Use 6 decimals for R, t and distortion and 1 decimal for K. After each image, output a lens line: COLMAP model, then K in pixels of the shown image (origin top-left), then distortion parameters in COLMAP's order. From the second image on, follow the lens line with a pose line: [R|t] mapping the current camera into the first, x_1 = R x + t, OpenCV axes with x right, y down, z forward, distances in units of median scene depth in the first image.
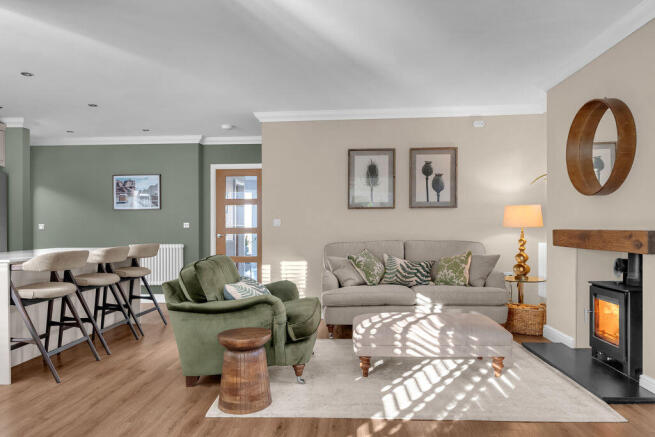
lens RADIAL K [[356.6, 0, 327.5], [0, 356.6, 218.5], [0, 0, 1]] dist [-0.007972, -0.000958]
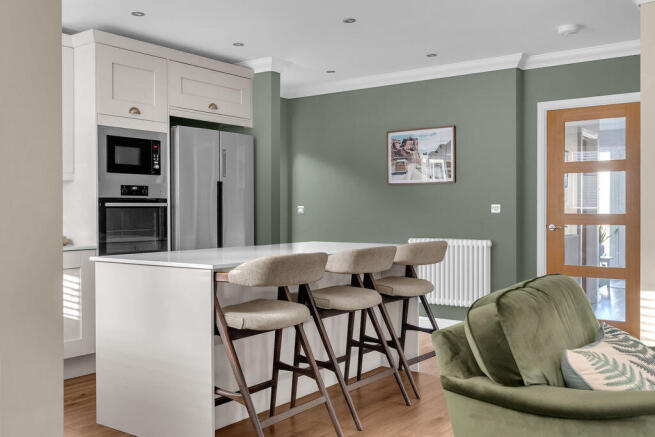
lens RADIAL K [[589.5, 0, 328.5], [0, 589.5, 208.7], [0, 0, 1]] dist [-0.015430, 0.009712]
pose [[0.790666, 0.008827, -0.612184, -0.040163], [0.003454, 0.999816, 0.018876, -0.001301], [0.612238, -0.017039, 0.790490, 0.131409]]
